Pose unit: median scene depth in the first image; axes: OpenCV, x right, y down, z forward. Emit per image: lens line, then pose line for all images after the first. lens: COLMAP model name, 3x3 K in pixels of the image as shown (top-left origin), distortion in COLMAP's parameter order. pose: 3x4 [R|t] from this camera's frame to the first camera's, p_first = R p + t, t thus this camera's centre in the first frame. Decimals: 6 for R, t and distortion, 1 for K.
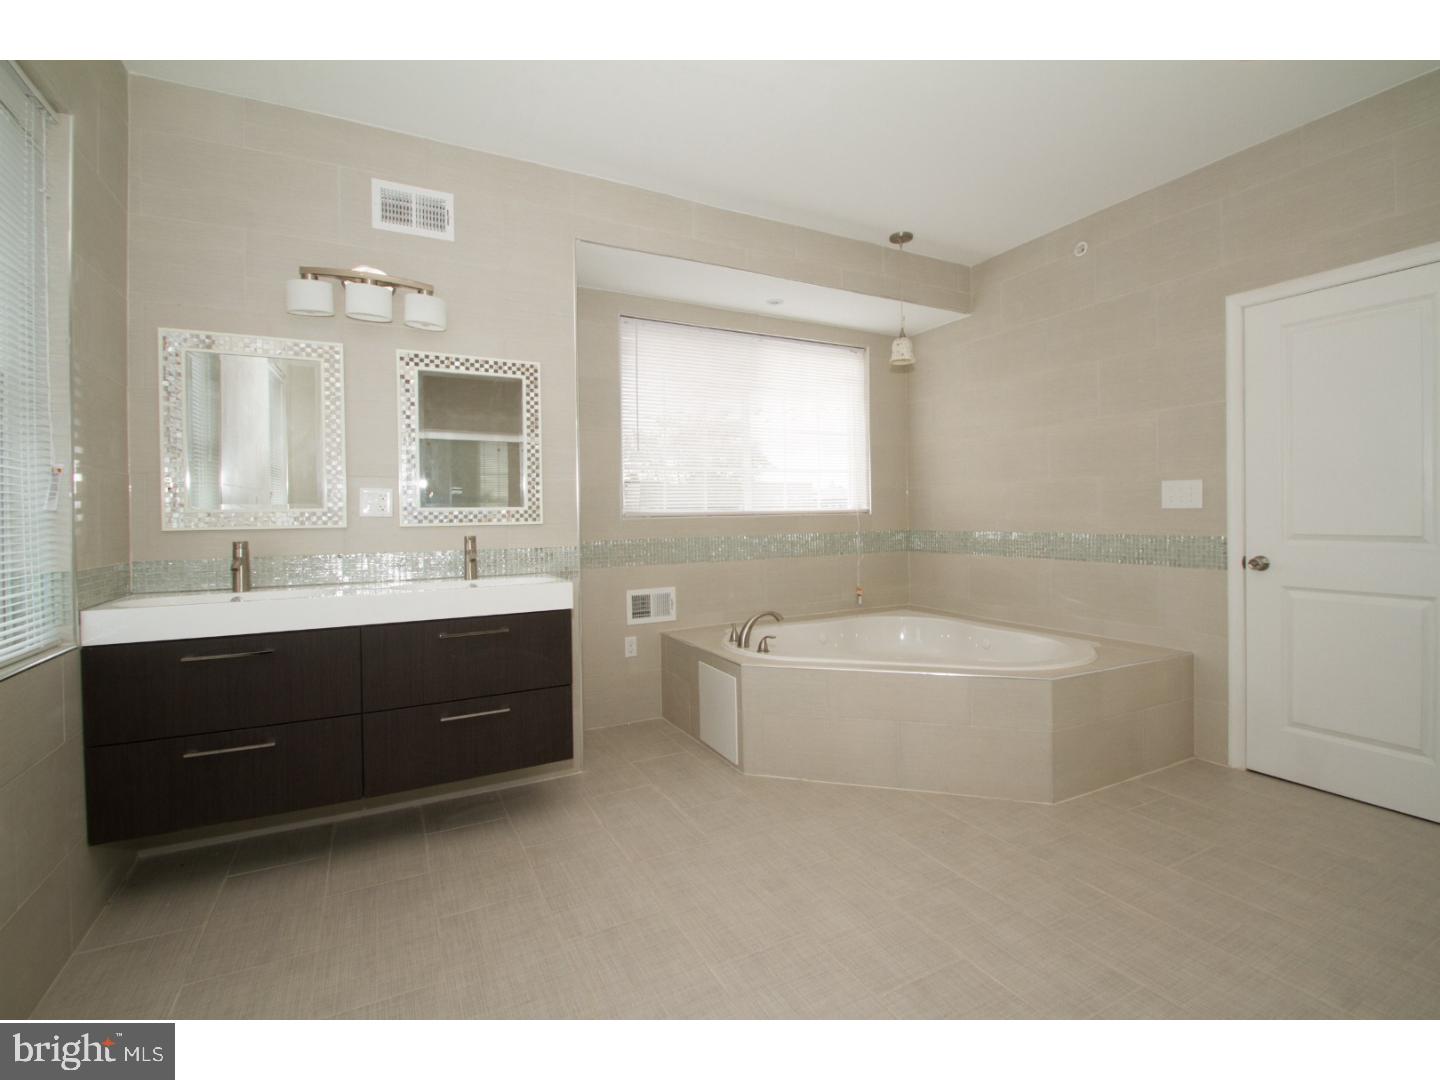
lens RADIAL K [[666.7, 0, 750.0], [0, 666.7, 516.7], [0, 0, 1]] dist [0.002190, -0.000151]
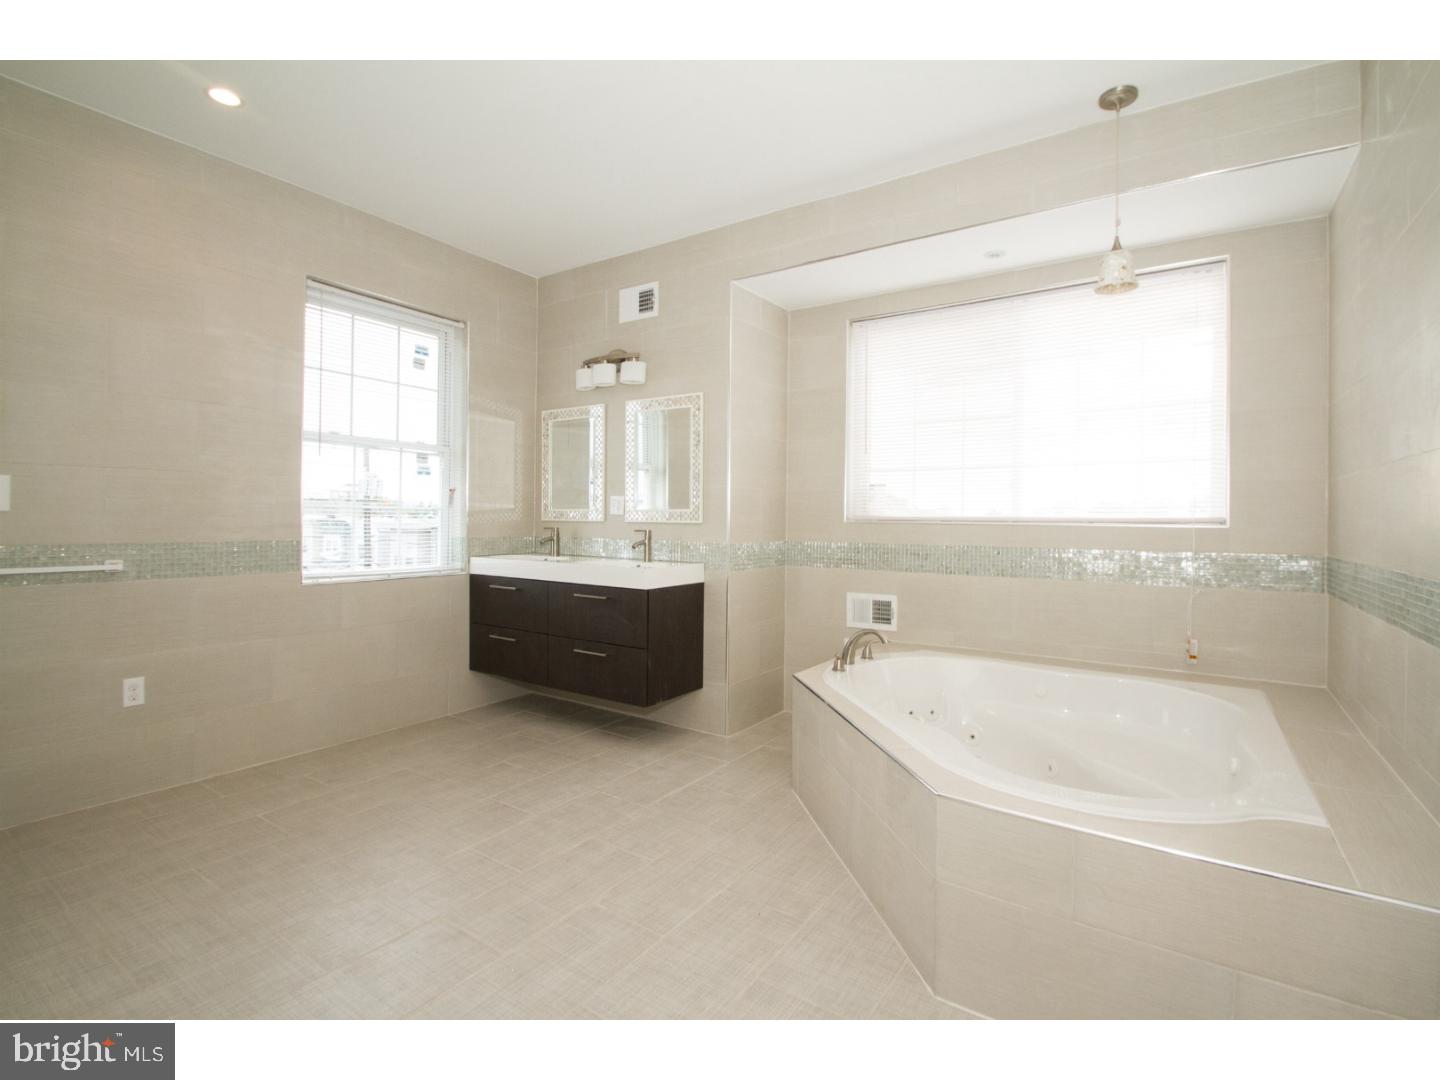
lens RADIAL K [[689.0, 0, 732.1], [0, 689.0, 512.3], [0, 0, 1]] dist [0.029261, 0.000060]
pose [[0.464605, 0.011898, -0.885438, 0.836300], [-0.019888, 0.999798, 0.002999, -0.013554], [0.885295, 0.016216, 0.464747, 0.453477]]
